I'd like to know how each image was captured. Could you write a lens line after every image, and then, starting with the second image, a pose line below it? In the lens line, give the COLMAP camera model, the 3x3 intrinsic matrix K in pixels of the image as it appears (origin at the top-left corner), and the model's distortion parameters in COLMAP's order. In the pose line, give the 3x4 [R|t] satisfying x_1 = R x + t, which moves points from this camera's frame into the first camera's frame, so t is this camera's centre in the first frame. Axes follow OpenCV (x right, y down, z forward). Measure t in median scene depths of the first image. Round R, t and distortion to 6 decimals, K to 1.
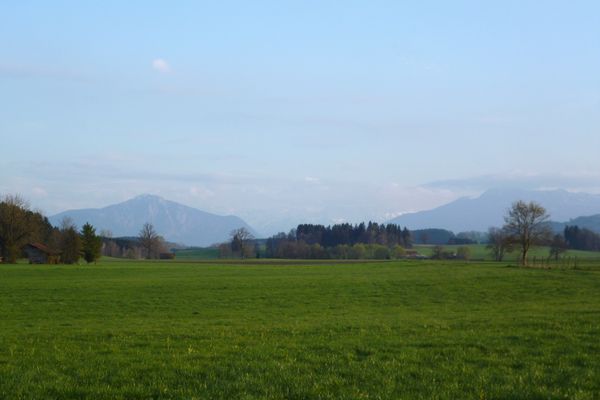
lens RADIAL K [[1205.8, 0, 300.4], [0, 1205.8, 199.7], [0, 0, 1]] dist [-0.077820, 0.000000]
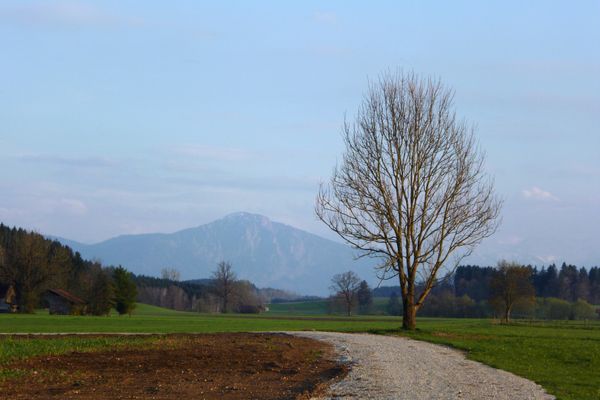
lens RADIAL K [[1934.5, 0, 299.8], [0, 1934.5, 200.4], [0, 0, 1]] dist [-0.061819, 0.000000]
pose [[0.994974, 0.013846, -0.099171, 0.027679], [-0.014951, 0.999834, -0.010409, -0.004974], [0.099011, 0.011839, 0.995016, -0.111170]]
